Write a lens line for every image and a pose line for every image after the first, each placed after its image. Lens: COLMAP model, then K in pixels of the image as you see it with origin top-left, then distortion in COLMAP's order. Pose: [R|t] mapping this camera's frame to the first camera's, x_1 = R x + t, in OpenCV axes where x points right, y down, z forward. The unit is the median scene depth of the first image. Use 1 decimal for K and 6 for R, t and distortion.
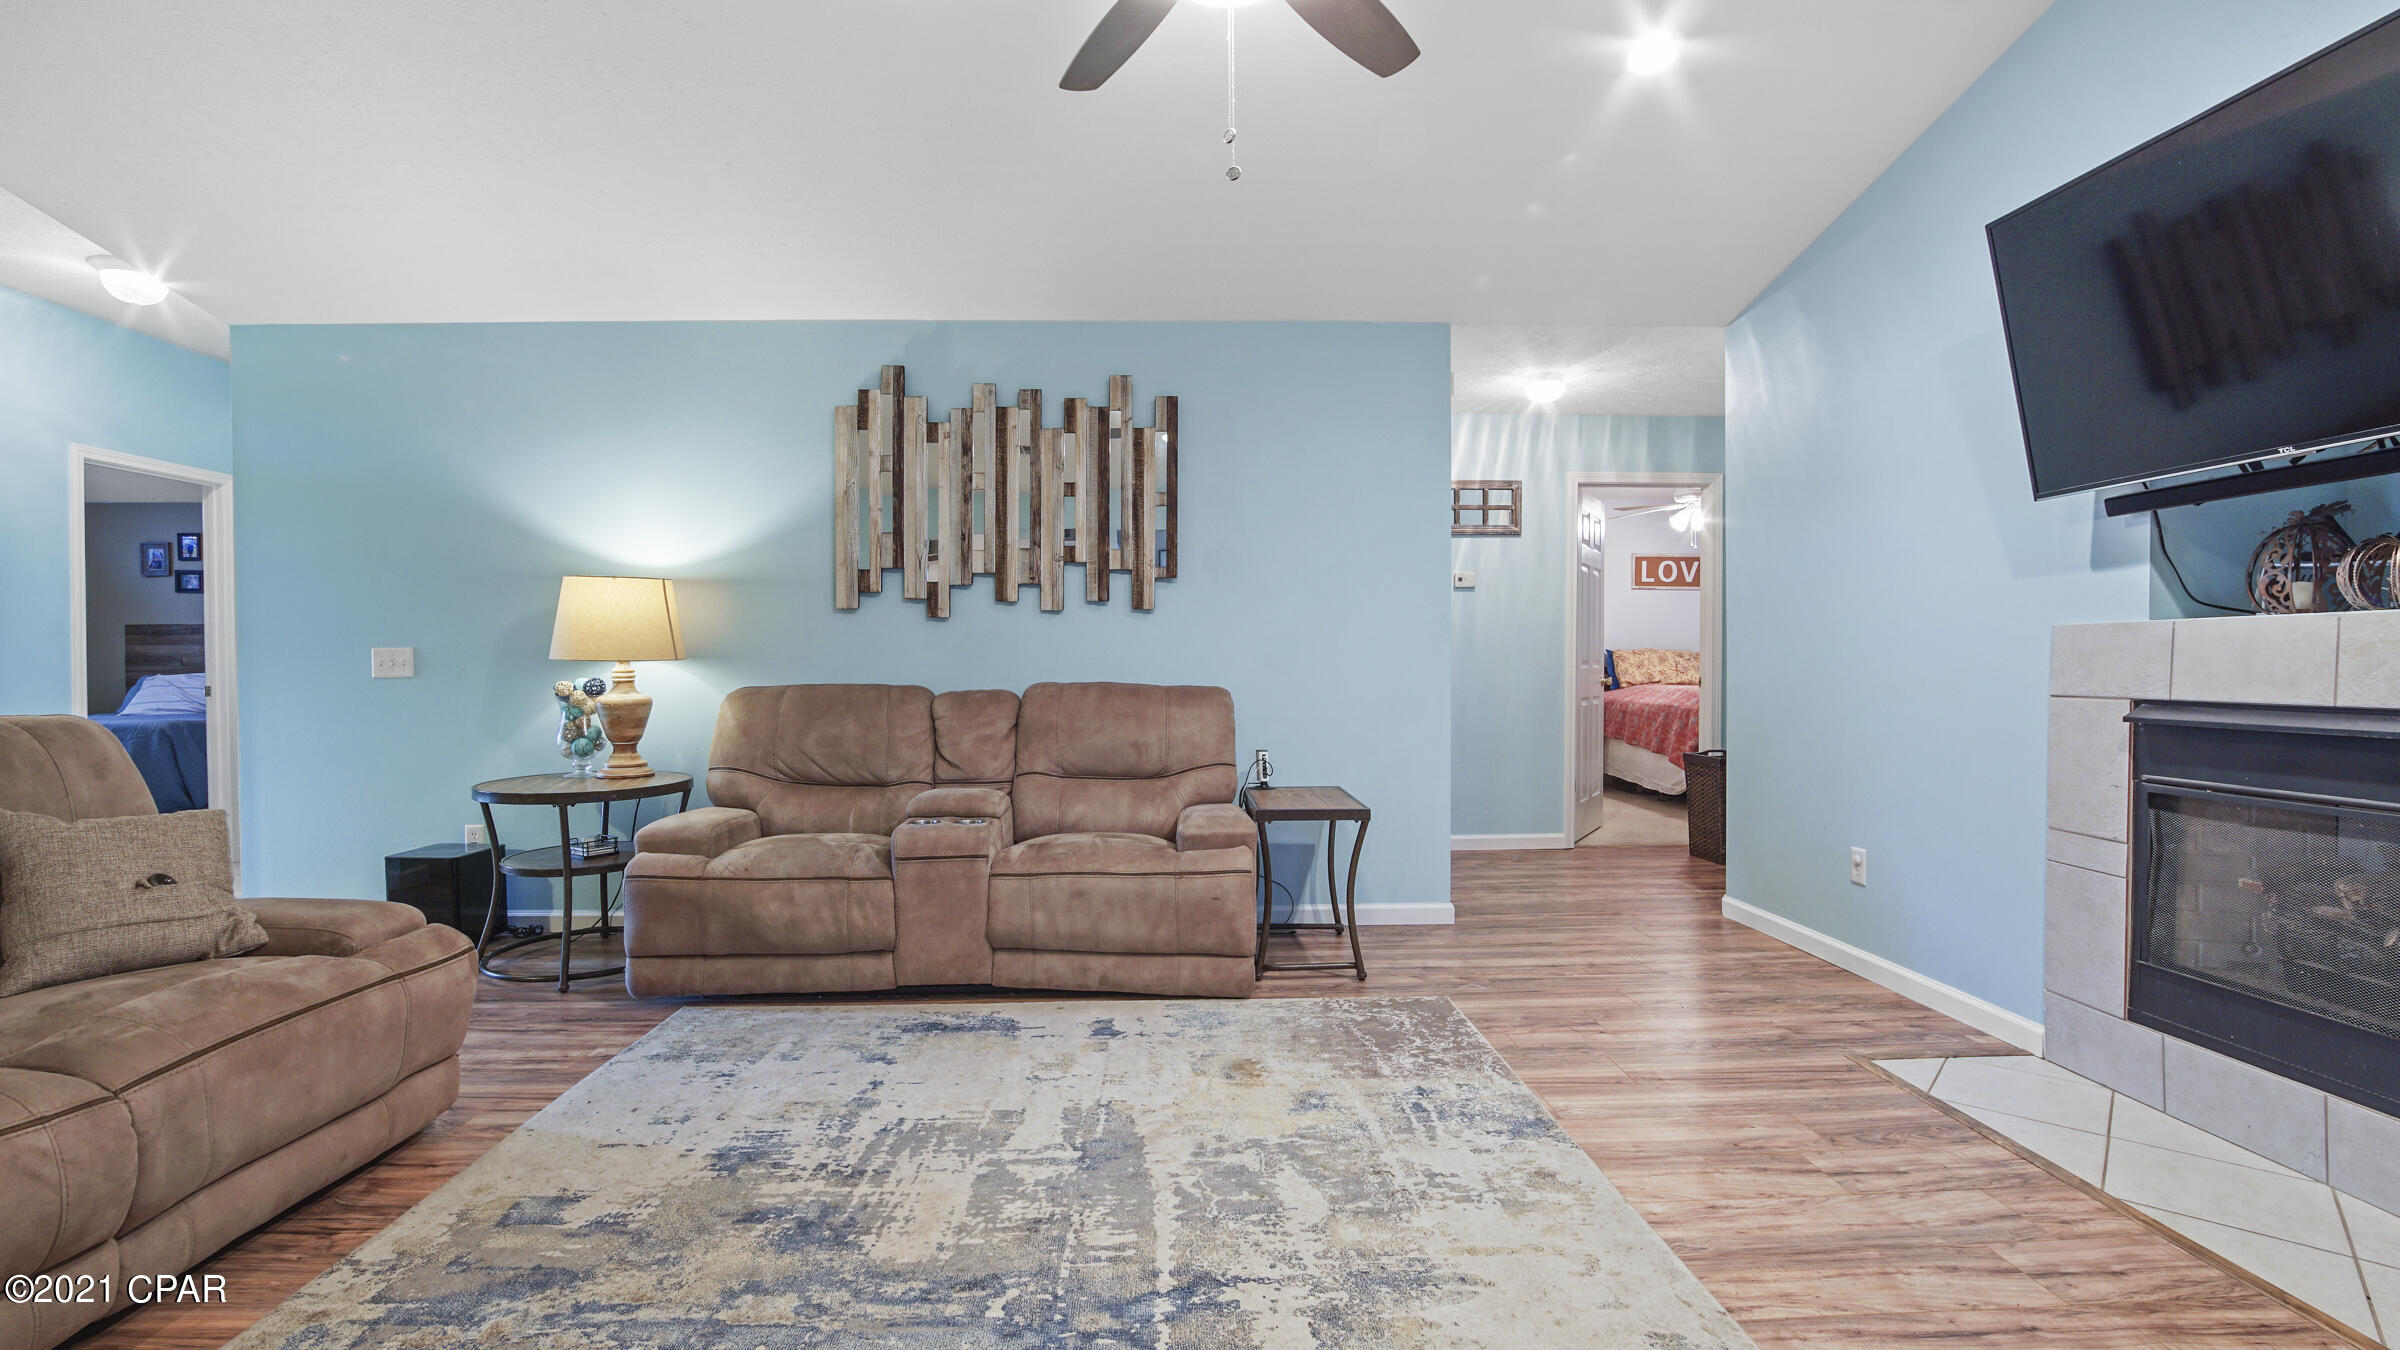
lens RADIAL K [[1076.1, 0, 1192.6], [0, 1076.1, 667.4], [0, 0, 1]] dist [-0.027944, 0.001331]
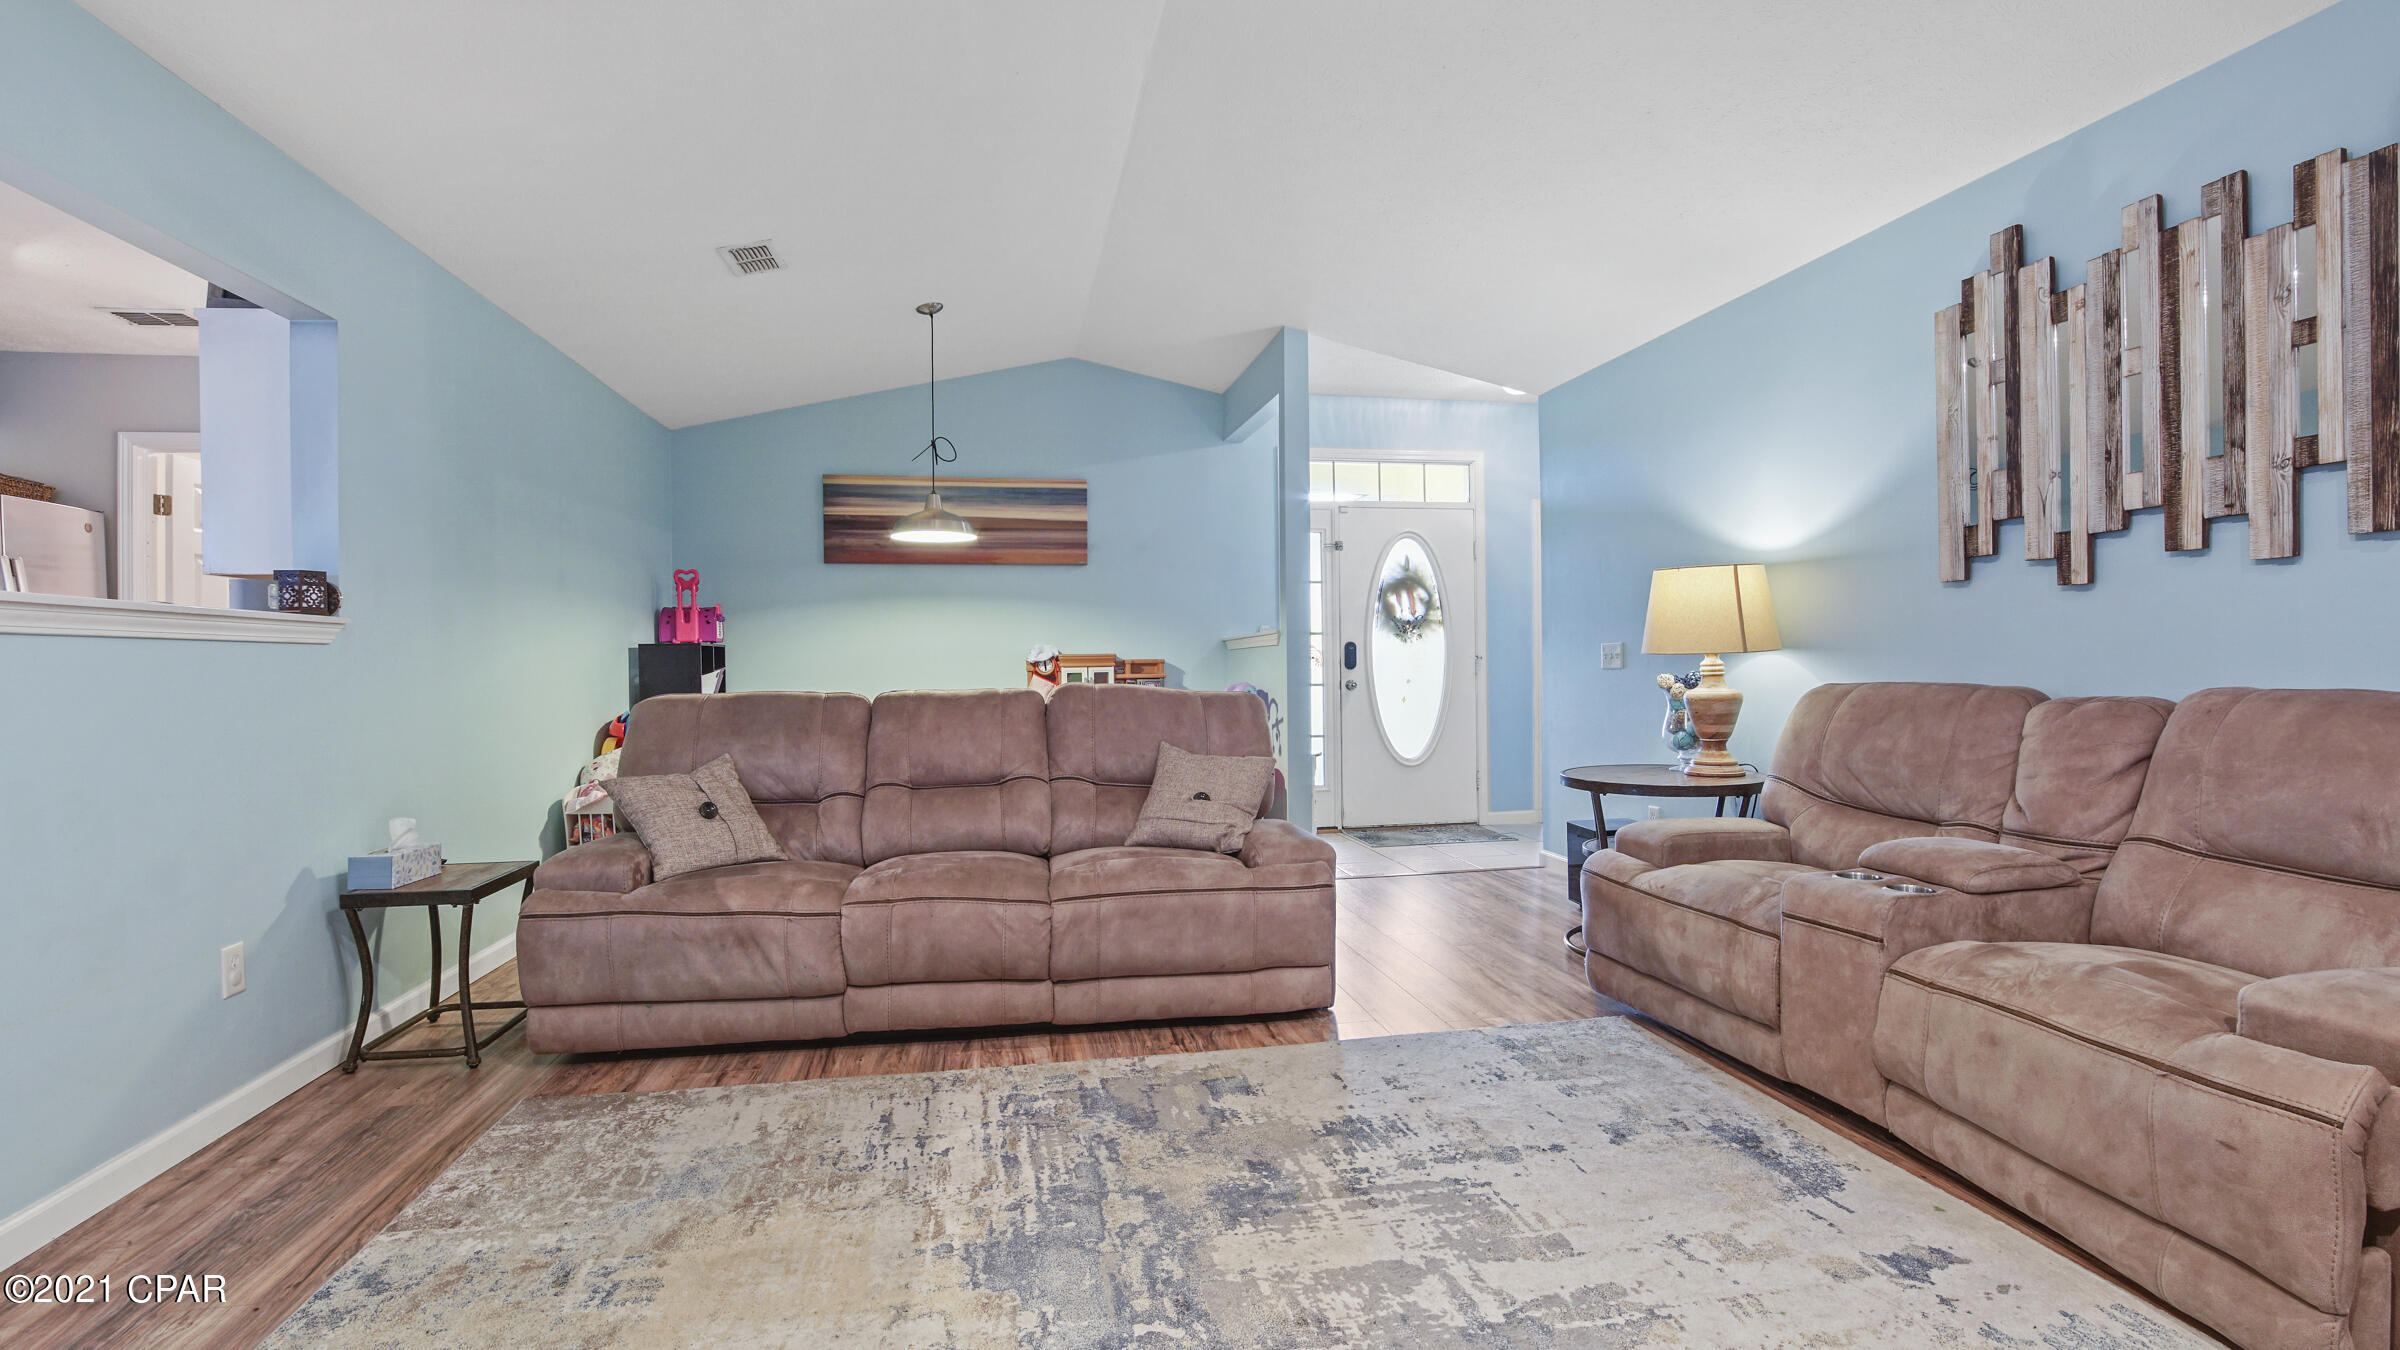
lens RADIAL K [[1076.1, 0, 1192.6], [0, 1076.1, 667.4], [0, 0, 1]] dist [-0.027944, 0.001331]
pose [[0.149246, 0.008278, -0.988766, 0.462521], [0.006518, 0.999935, 0.009355, -0.007910], [0.988779, -0.007841, 0.149182, 0.531419]]
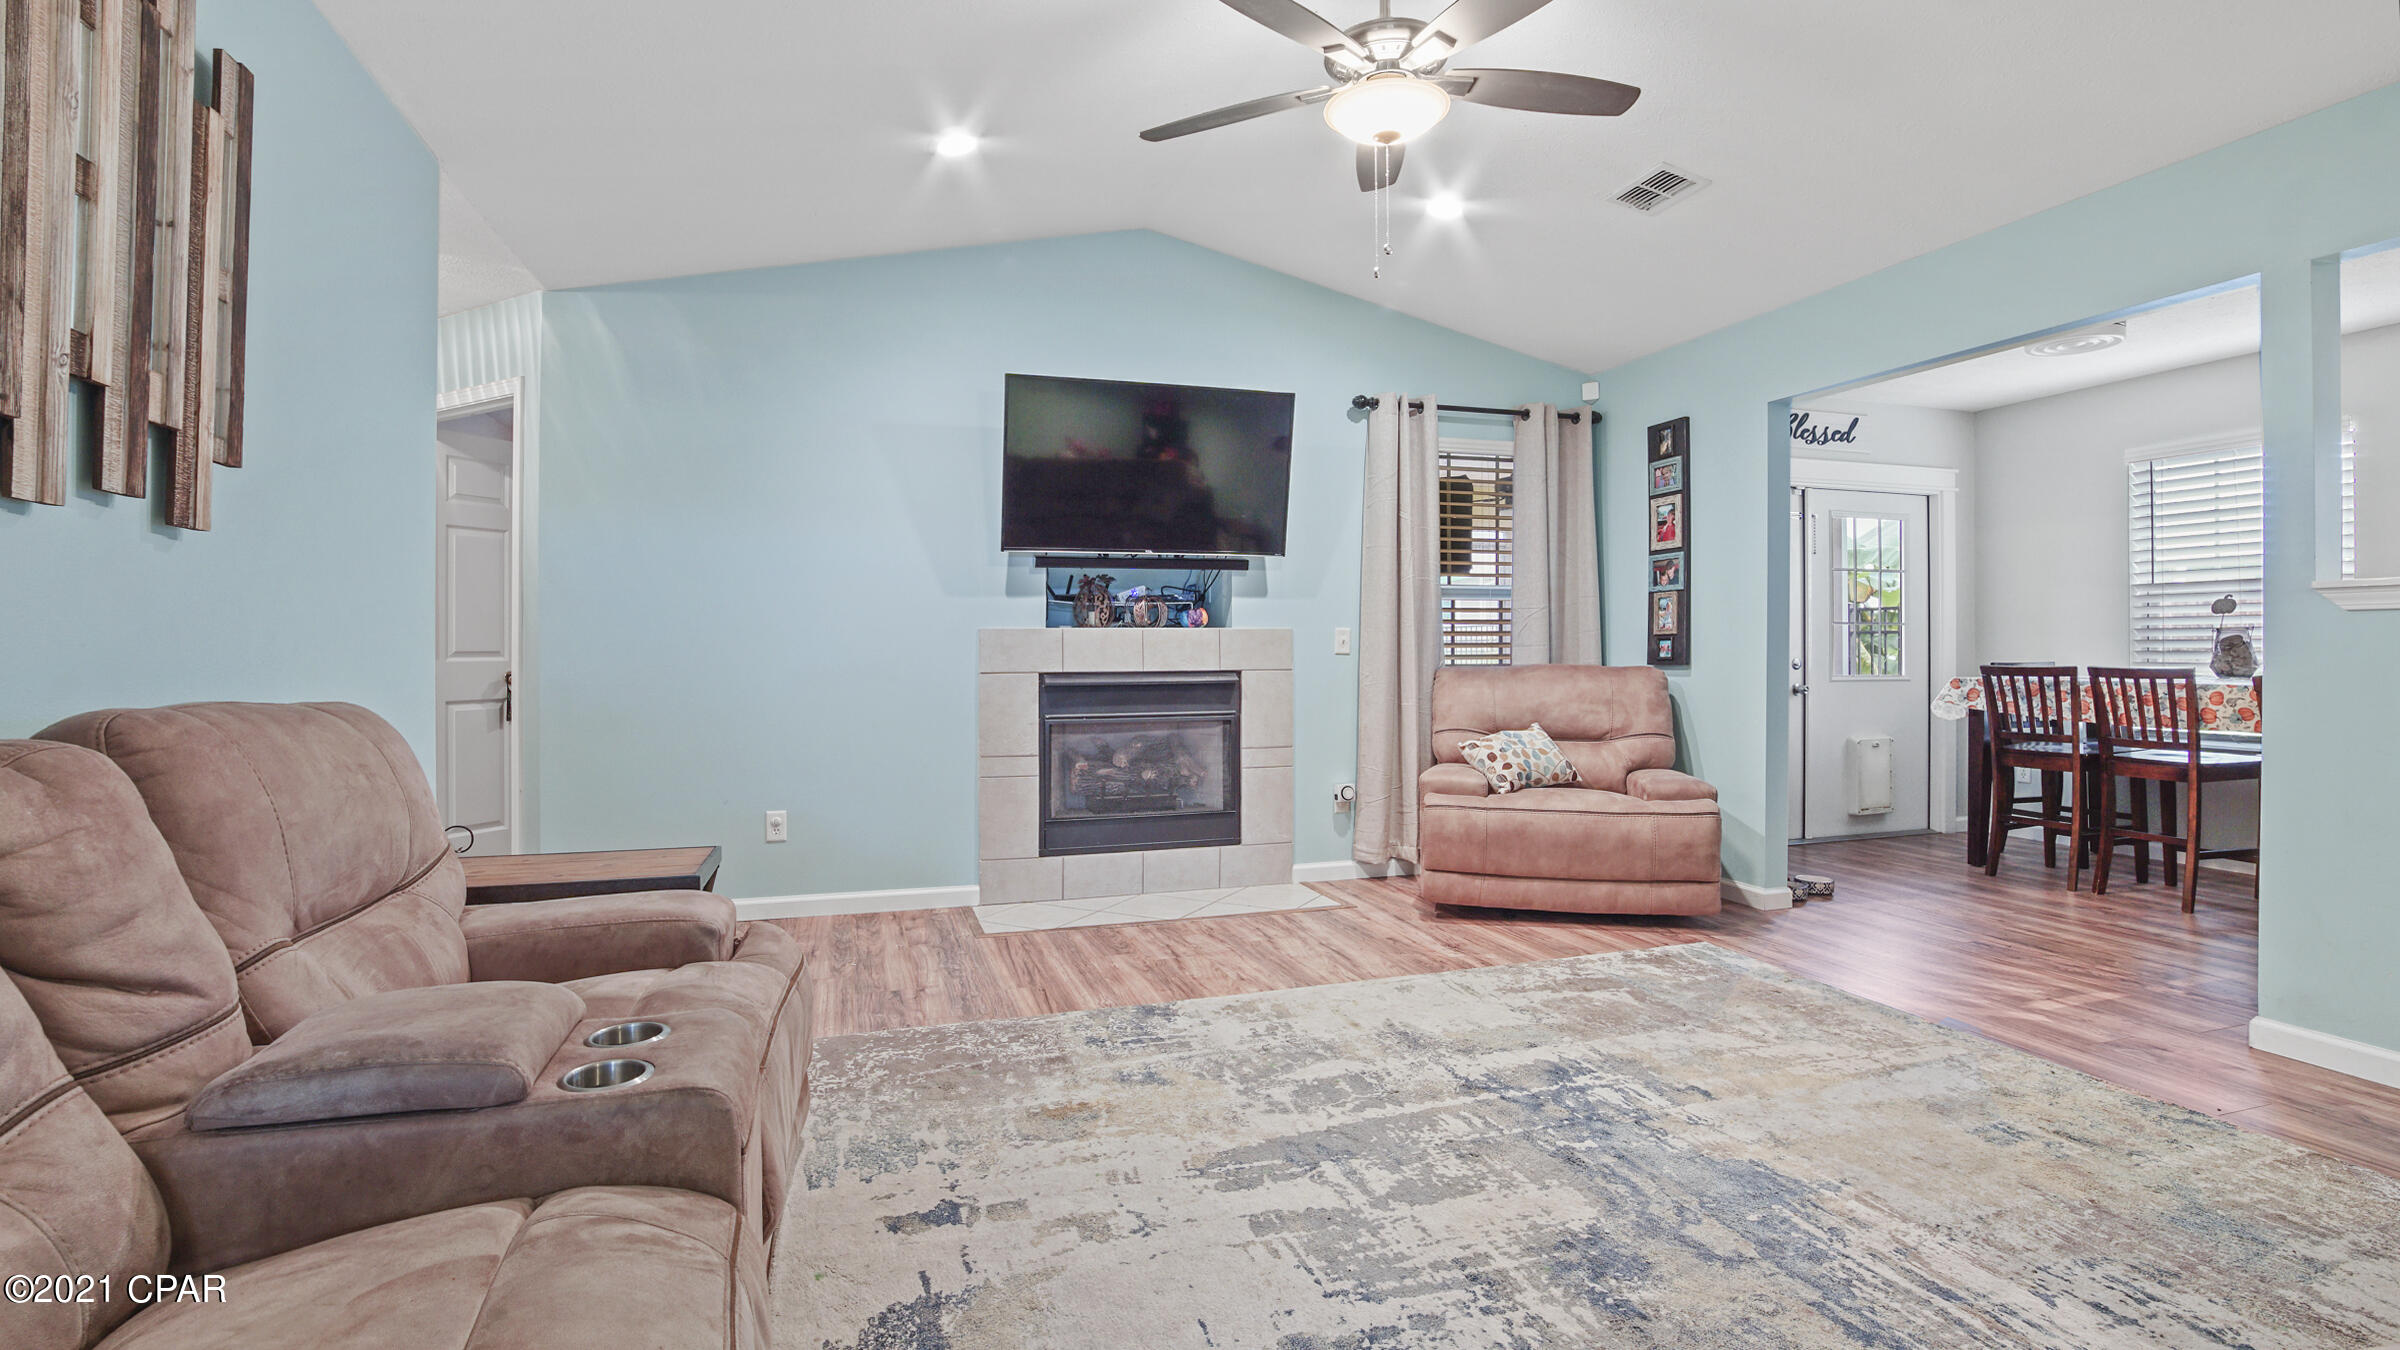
lens RADIAL K [[1076.1, 0, 1192.6], [0, 1076.1, 667.4], [0, 0, 1]] dist [-0.027944, 0.001331]
pose [[-0.263842, -0.008060, 0.964532, -0.768142], [0.008749, 0.999904, 0.010749, 0.003963], [-0.964526, 0.011275, -0.263746, 1.059373]]
